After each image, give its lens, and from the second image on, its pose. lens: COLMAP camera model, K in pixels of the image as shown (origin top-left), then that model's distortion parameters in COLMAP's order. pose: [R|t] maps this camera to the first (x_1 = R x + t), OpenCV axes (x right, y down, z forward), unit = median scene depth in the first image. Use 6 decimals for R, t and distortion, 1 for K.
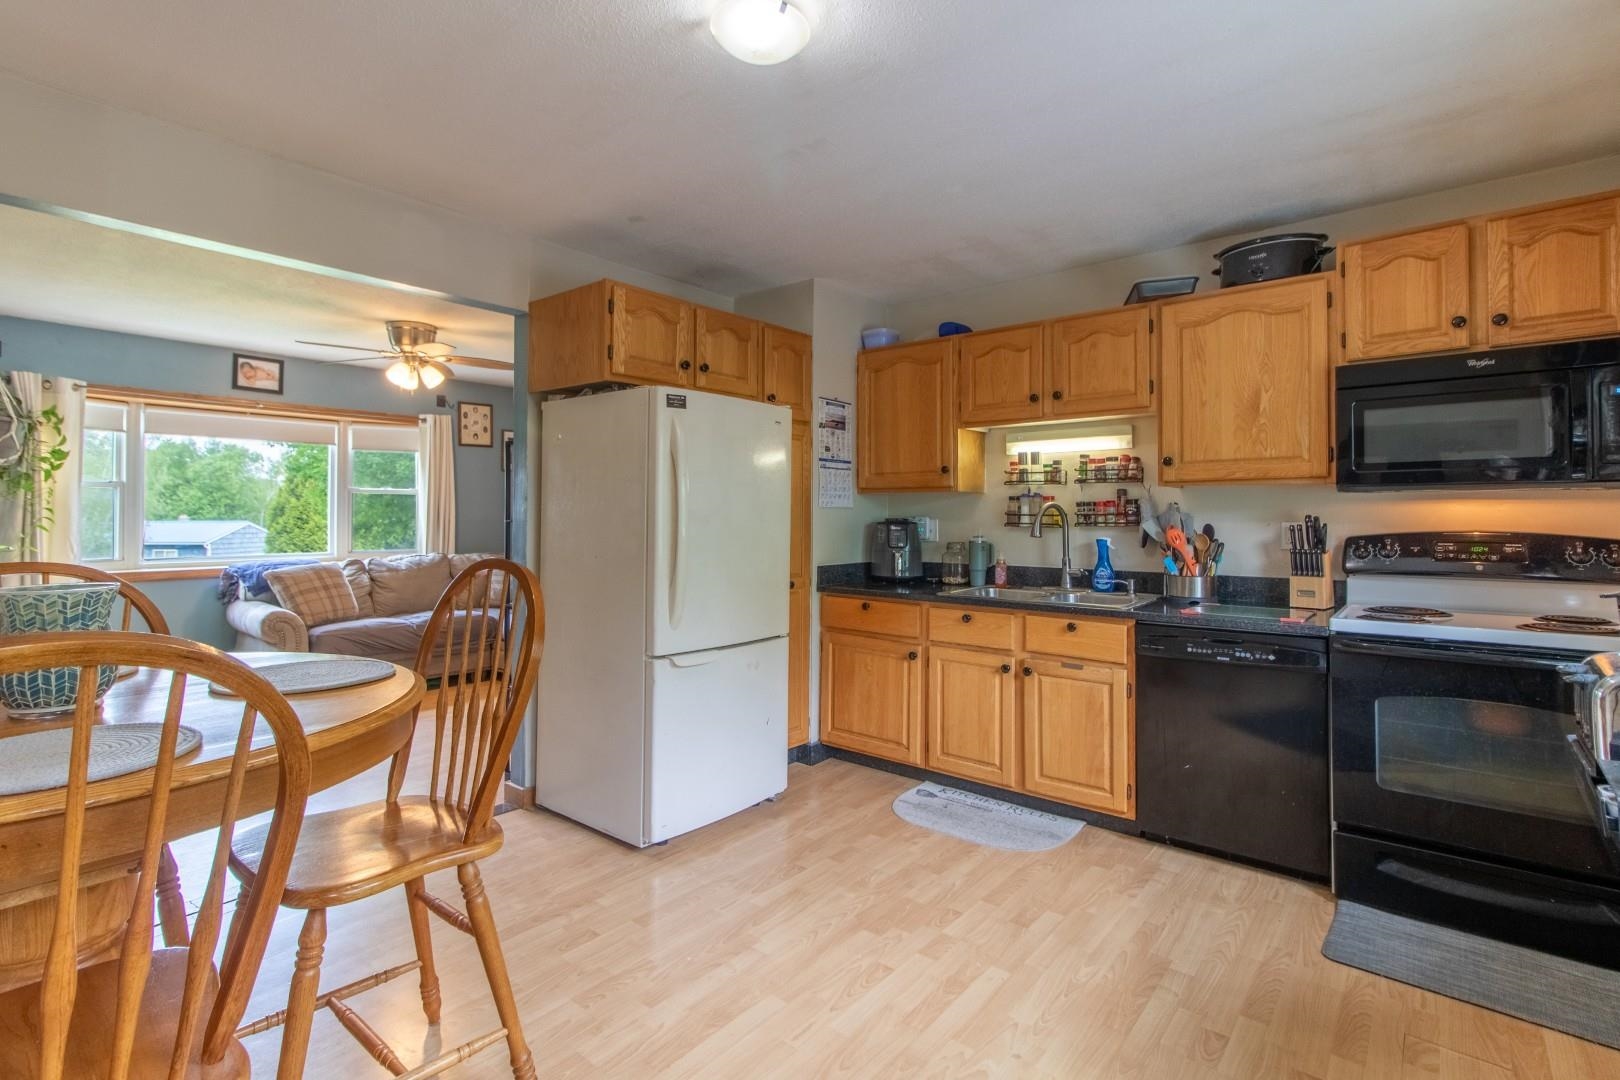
lens RADIAL K [[779.2, 0, 816.3], [0, 779.2, 503.4], [0, 0, 1]] dist [0.001851, 0.000914]
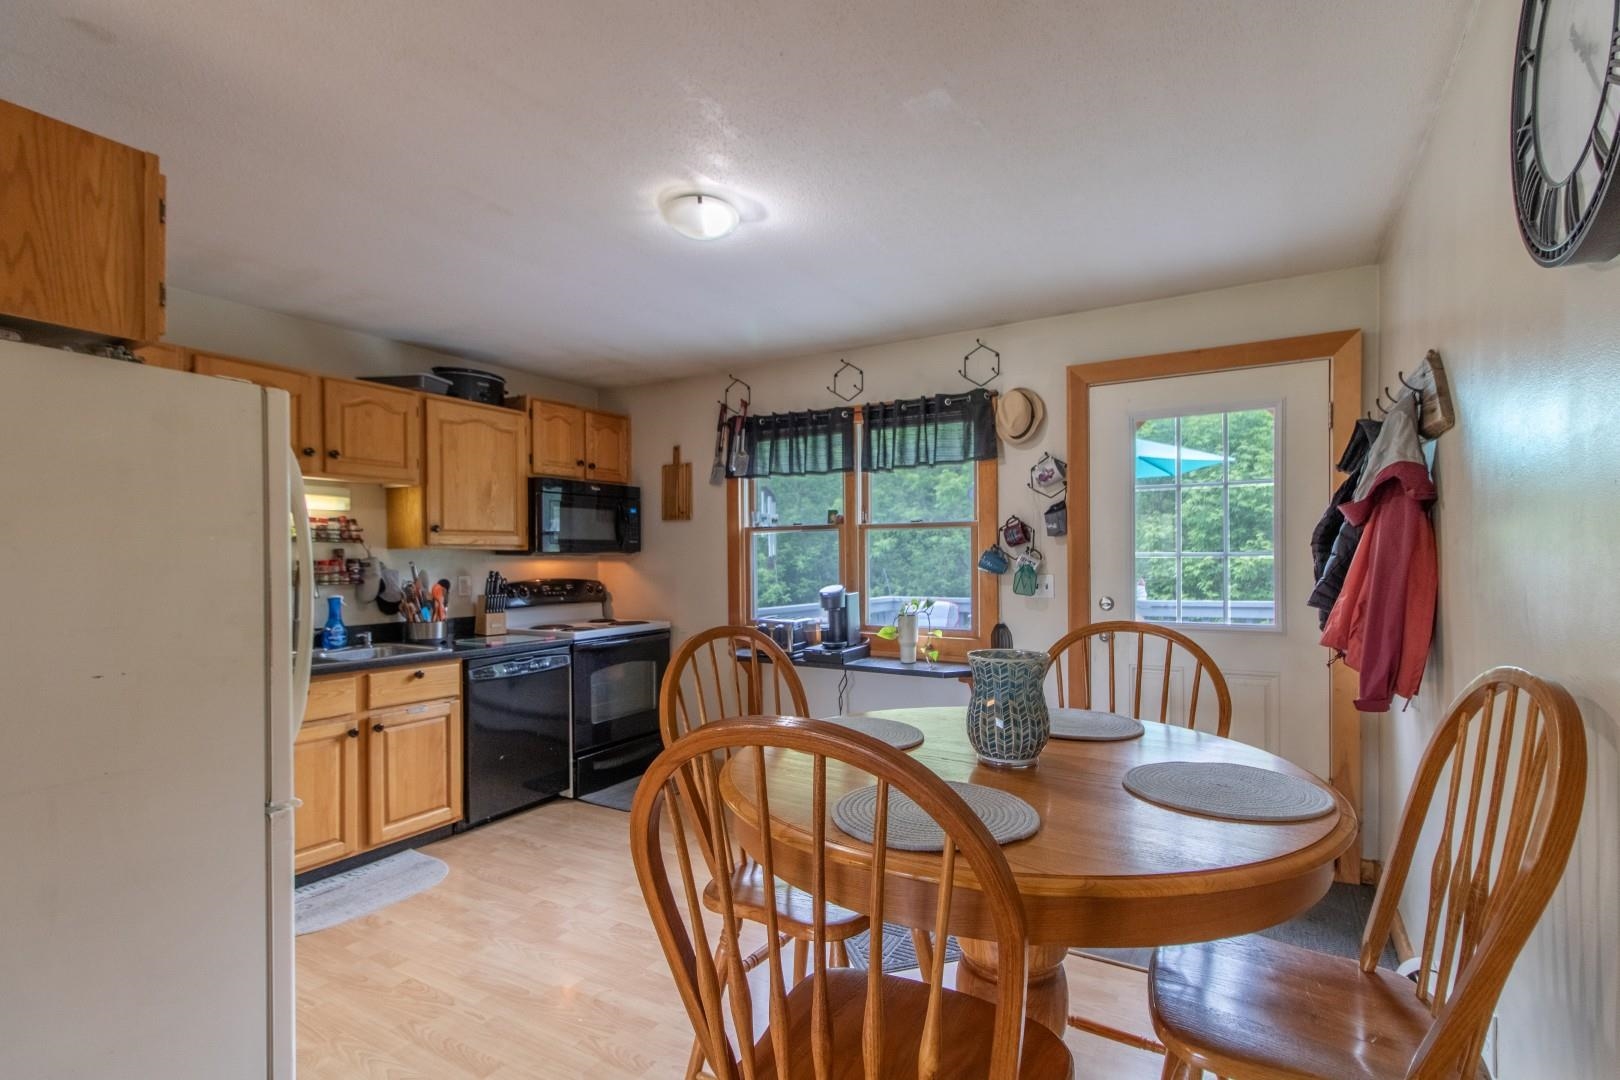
lens RADIAL K [[746.0, 0, 847.4], [0, 746.0, 567.6], [0, 0, 1]] dist [0.000251, -0.000165]
pose [[-0.195447, -0.011288, 0.980649, -0.812002], [-0.008392, 0.999916, 0.009837, -0.009693], [-0.980678, -0.006307, -0.195526, 0.592411]]
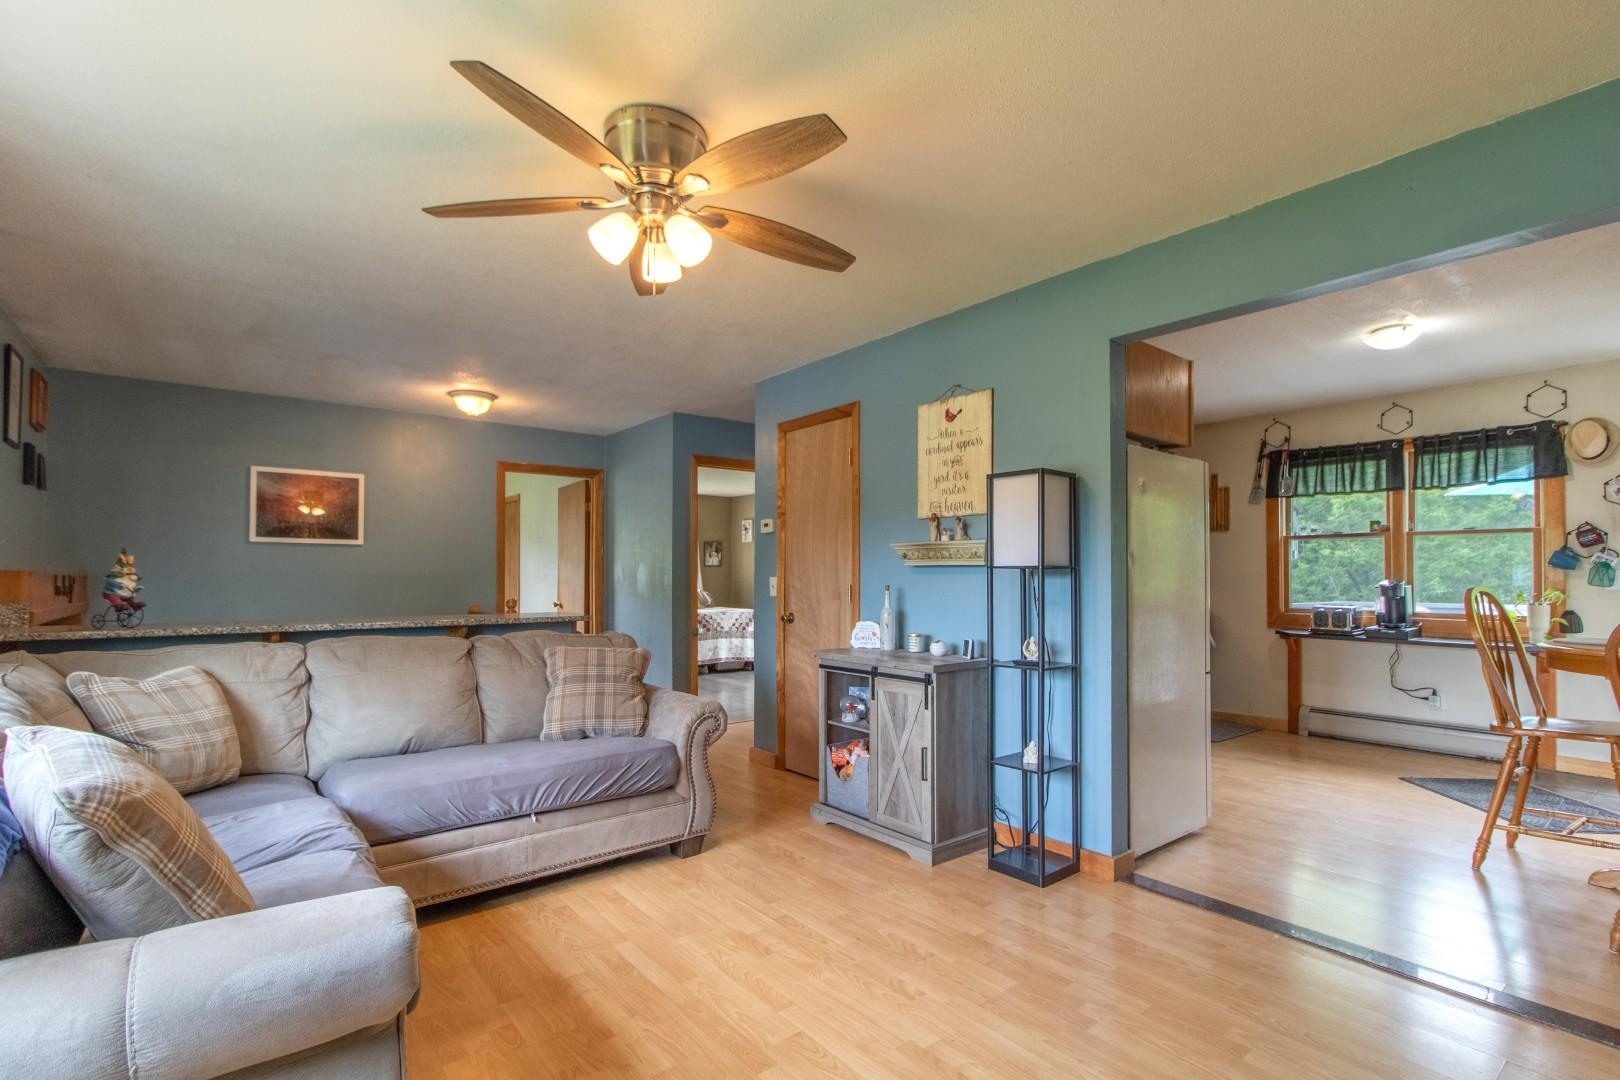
lens RADIAL K [[779.9, 0, 808.9], [0, 779.9, 572.6], [0, 0, 1]] dist [0.009959, 0.000121]
pose [[0.196027, 0.006601, 0.980576, -1.481492], [-0.012971, 0.999907, -0.004138, 0.041073], [-0.980513, -0.011908, 0.196095, 1.269118]]
